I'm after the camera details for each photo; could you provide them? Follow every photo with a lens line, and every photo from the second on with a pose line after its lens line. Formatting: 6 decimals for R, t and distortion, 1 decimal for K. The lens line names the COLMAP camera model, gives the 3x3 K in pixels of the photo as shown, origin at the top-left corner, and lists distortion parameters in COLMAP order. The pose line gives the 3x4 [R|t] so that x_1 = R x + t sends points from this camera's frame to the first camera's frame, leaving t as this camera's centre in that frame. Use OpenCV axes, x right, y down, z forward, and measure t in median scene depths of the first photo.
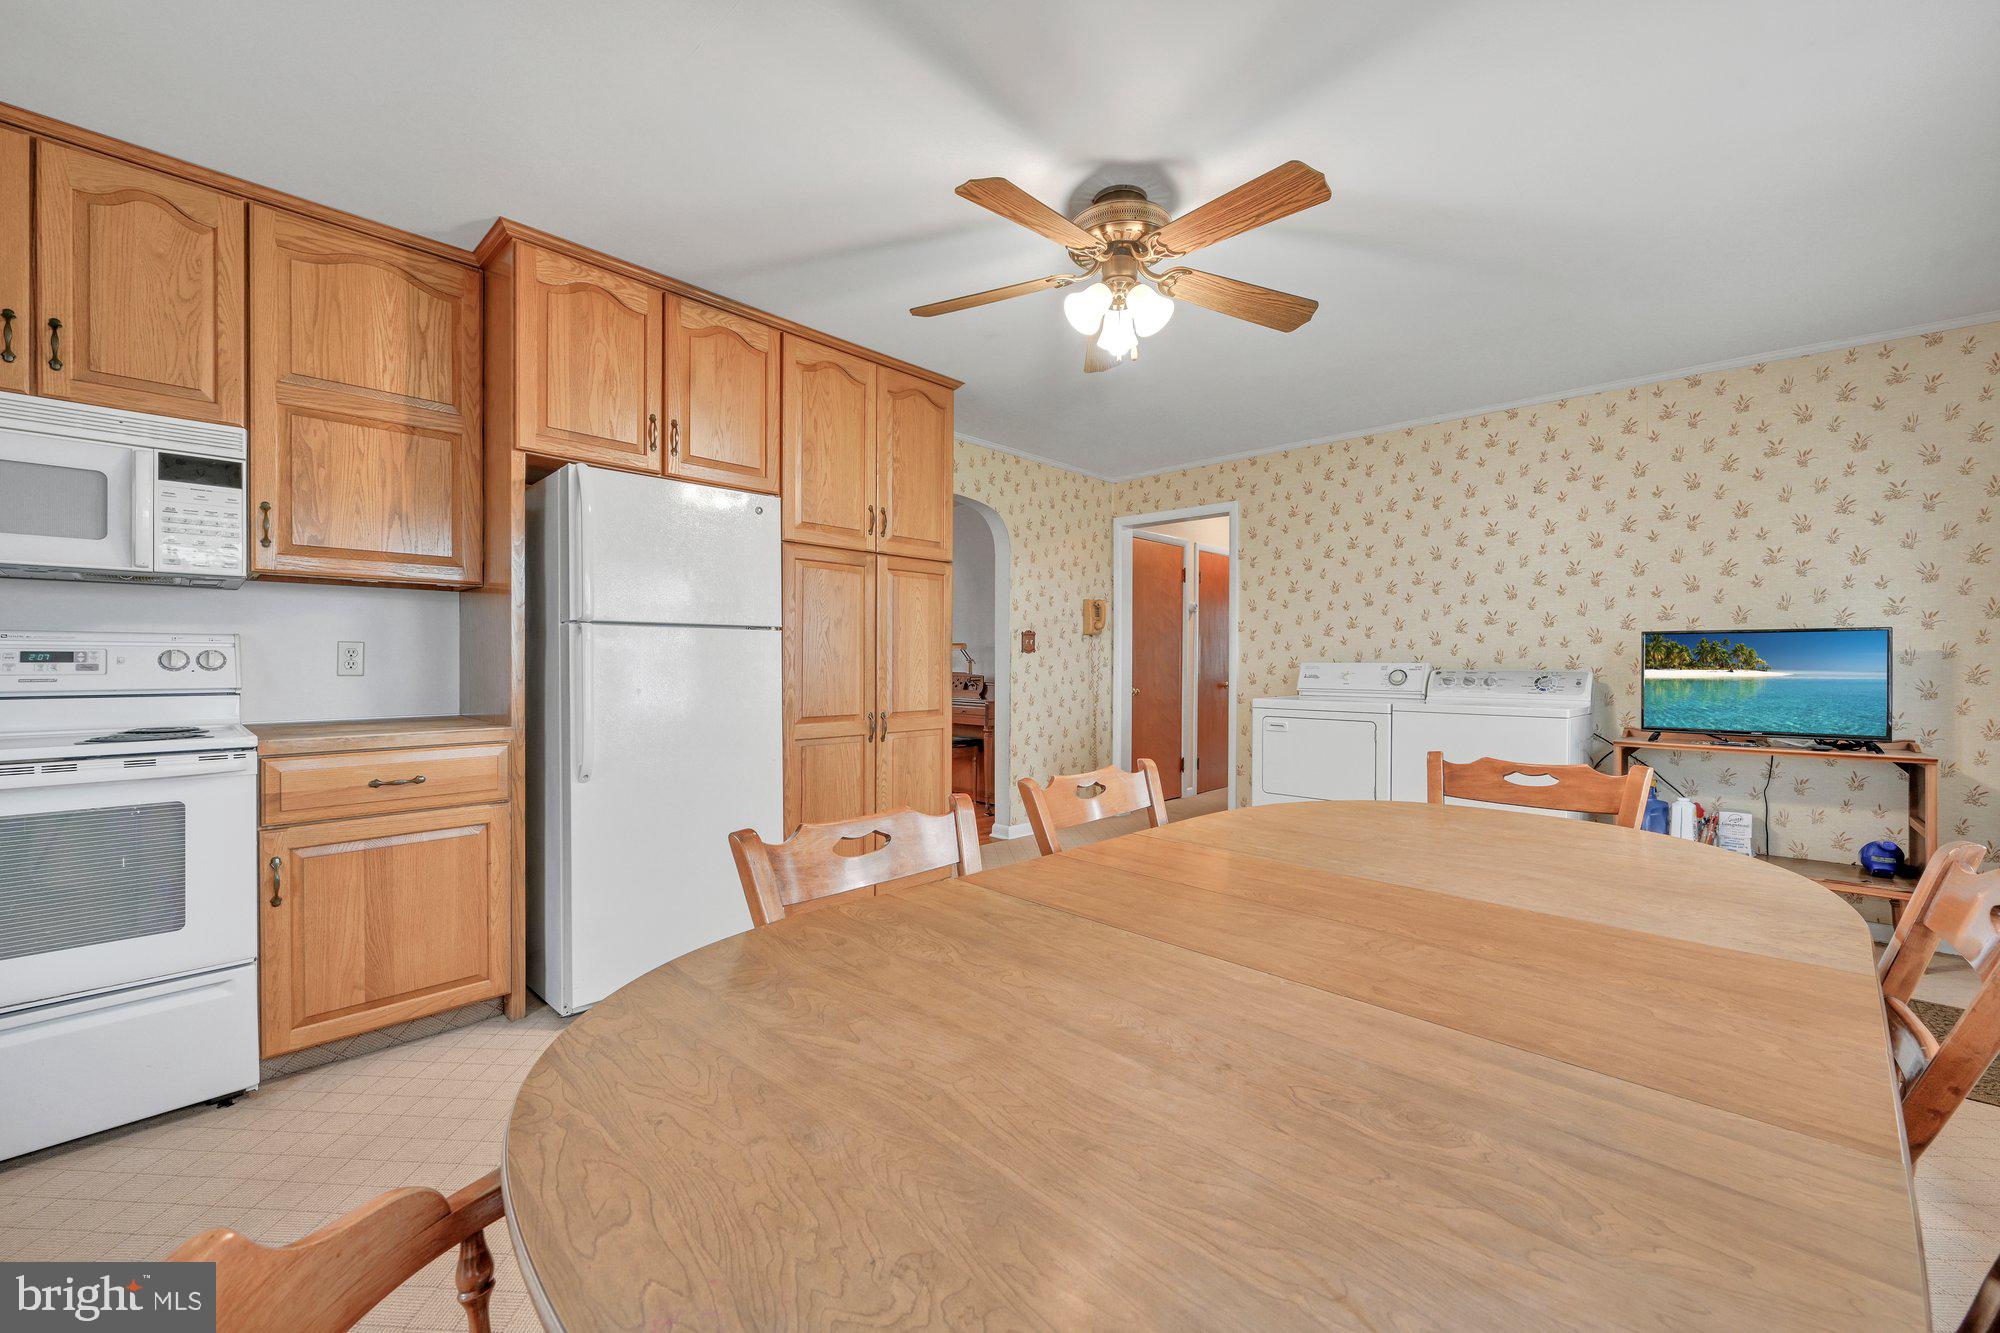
lens RADIAL K [[777.7, 0, 1009.2], [0, 777.7, 657.1], [0, 0, 1]] dist [-0.001422, -0.000260]
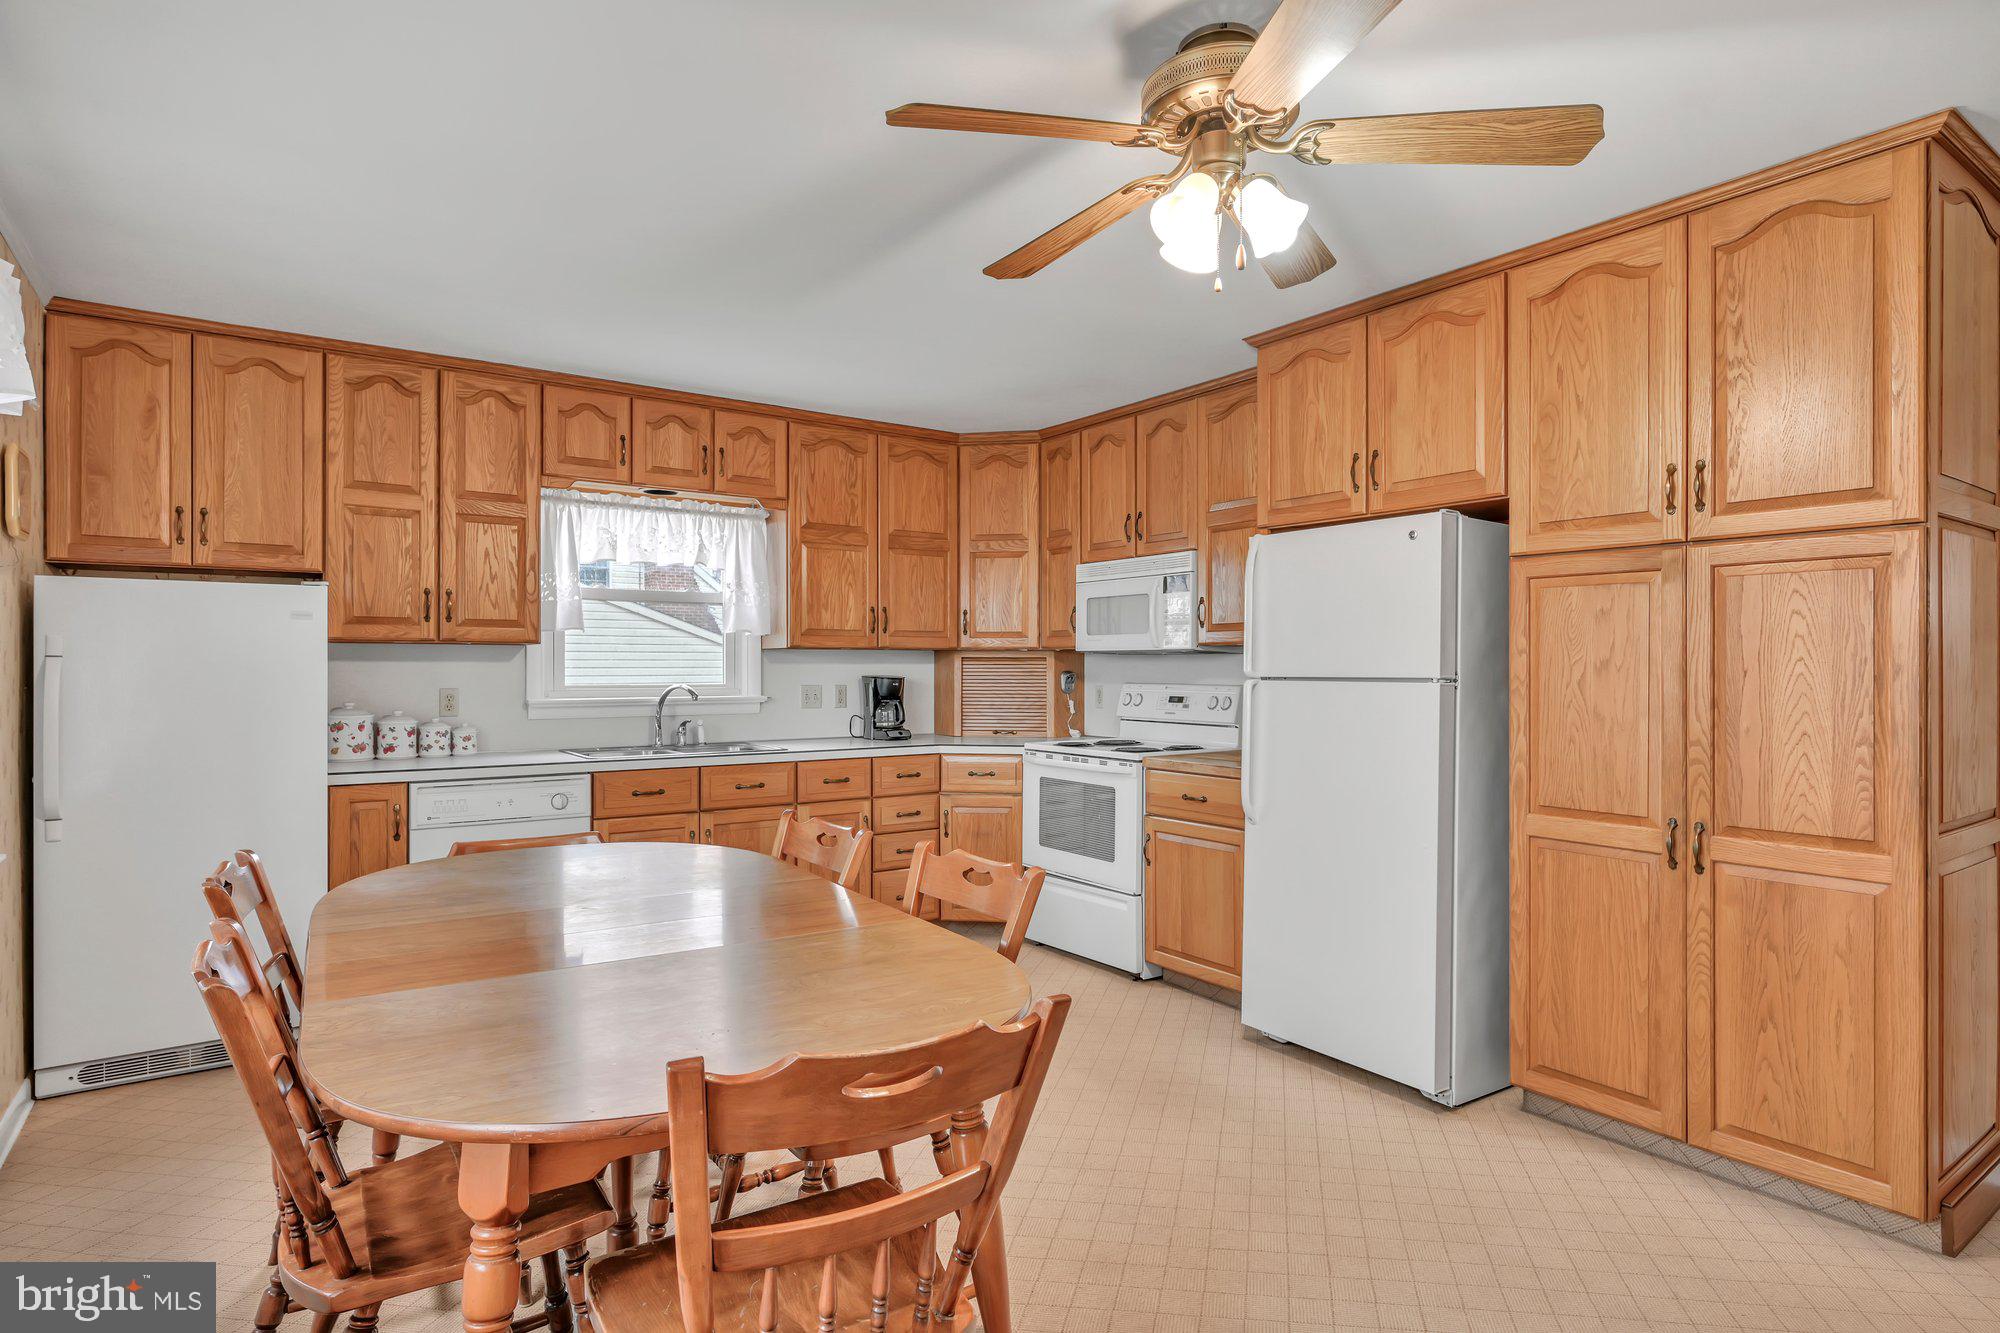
lens RADIAL K [[1056.8, 0, 1000.0], [0, 1056.8, 666.5], [0, 0, 1]] dist [-0.002105, -0.000483]
pose [[-0.188142, -0.006444, -0.982121, 1.118058], [-0.002818, 0.999978, -0.006021, -0.058161], [0.982138, 0.001635, -0.188156, 1.051585]]
